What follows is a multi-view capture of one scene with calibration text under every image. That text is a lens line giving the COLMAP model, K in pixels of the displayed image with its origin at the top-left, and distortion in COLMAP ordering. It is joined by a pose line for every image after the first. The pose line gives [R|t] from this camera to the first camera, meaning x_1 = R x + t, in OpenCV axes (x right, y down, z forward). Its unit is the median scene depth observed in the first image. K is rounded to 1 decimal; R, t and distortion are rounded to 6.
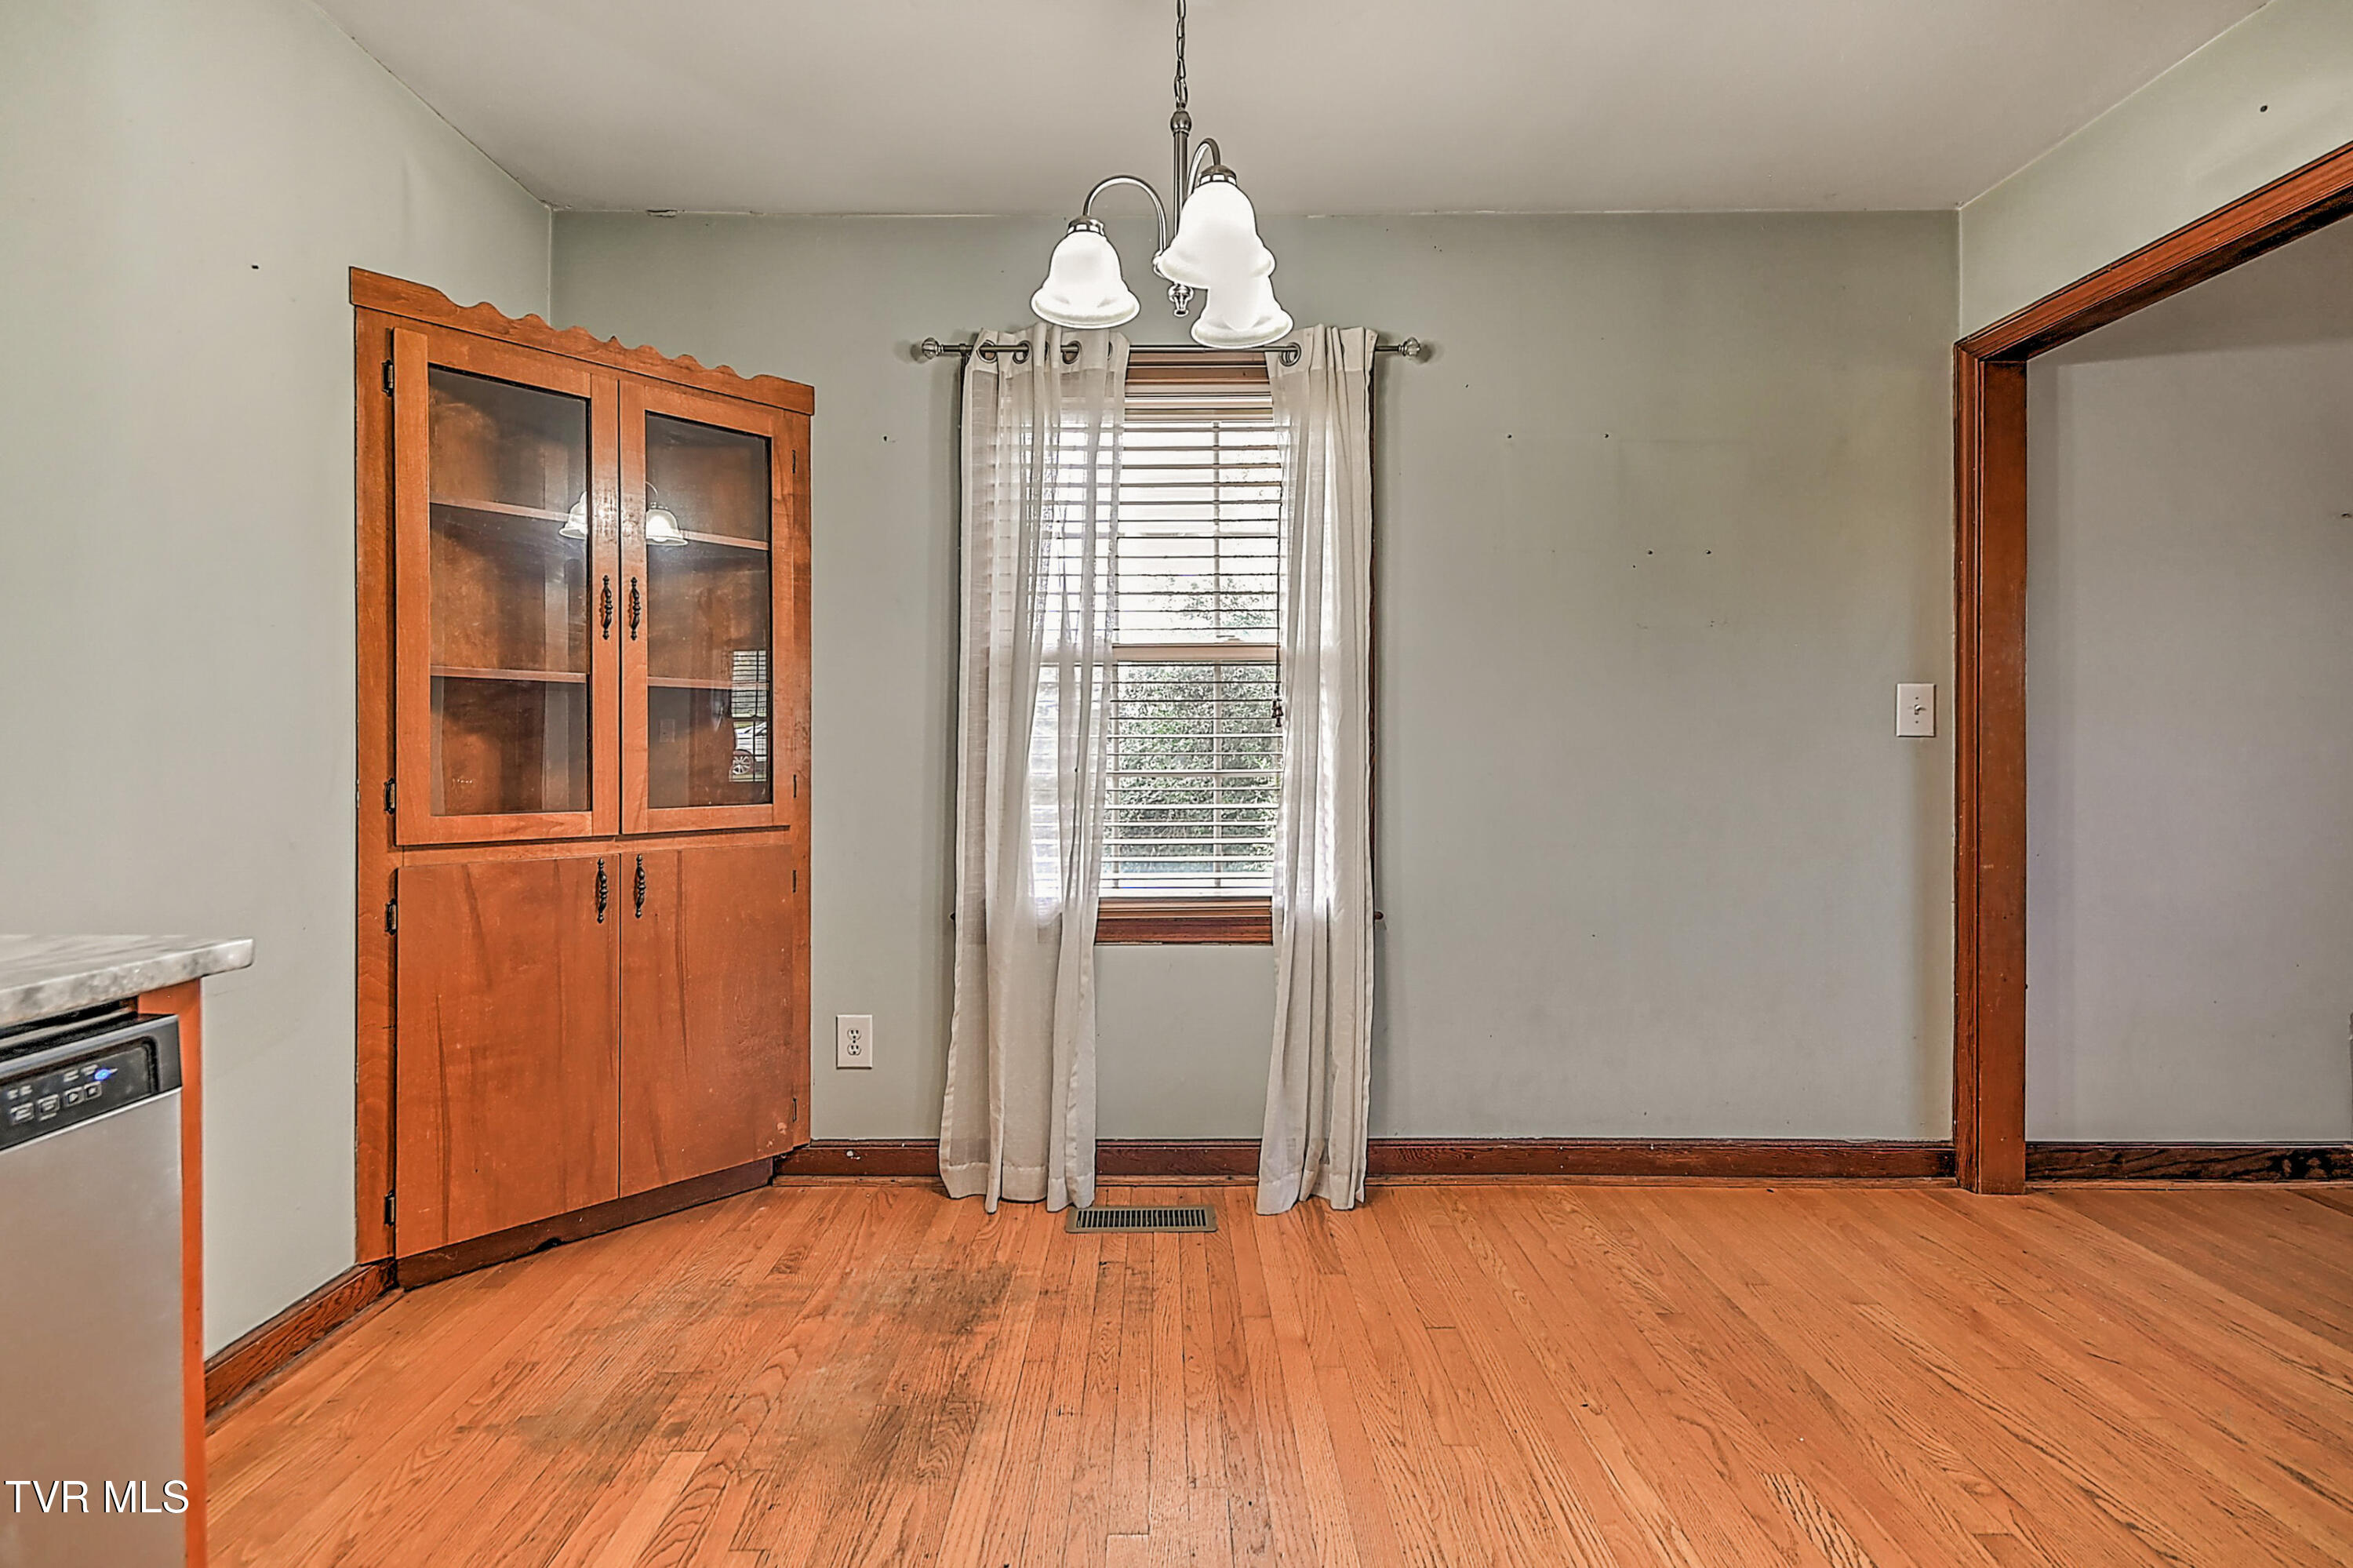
lens RADIAL K [[1055.9, 0, 1163.4], [0, 1055.9, 754.4], [0, 0, 1]] dist [0.000916, 0.000084]
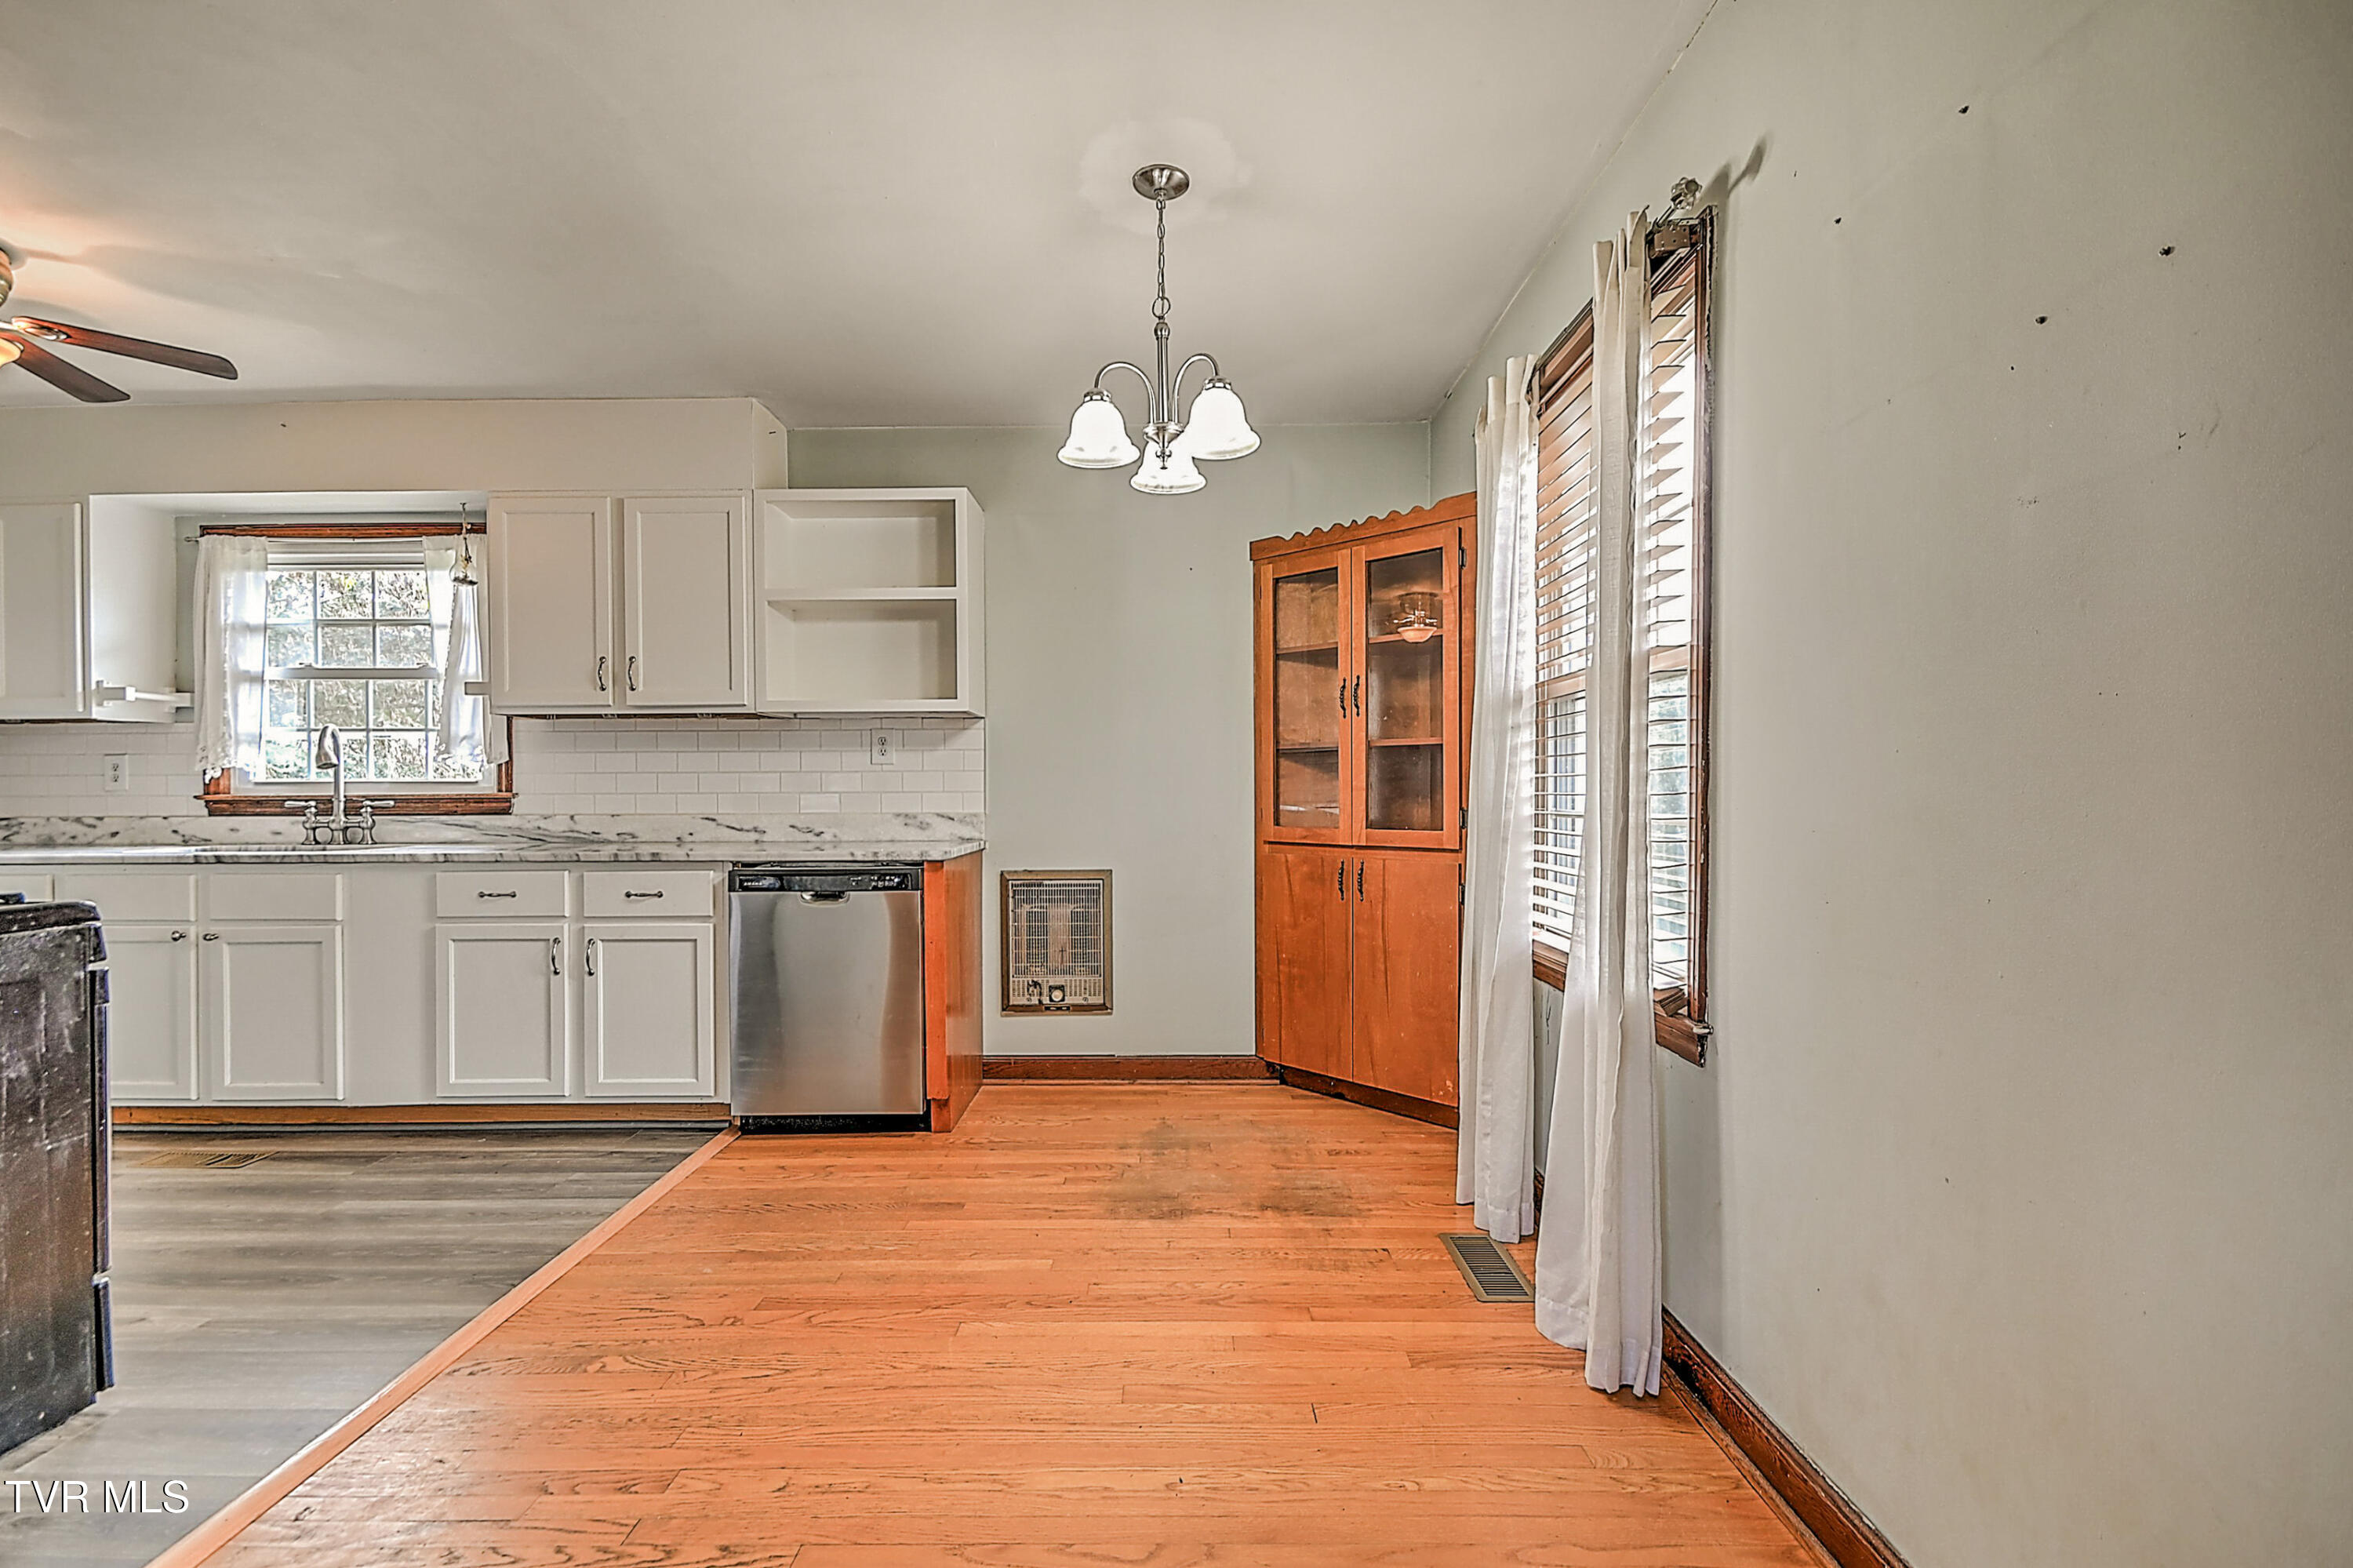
lens RADIAL K [[1037.9, 0, 1177.2], [0, 1037.9, 795.4], [0, 0, 1]] dist [0.001003, -0.000113]
pose [[0.006614, 0.010405, -0.999924, 1.081916], [-0.001764, 0.999944, 0.010394, -0.012878], [0.999977, 0.001695, 0.006632, 0.802414]]
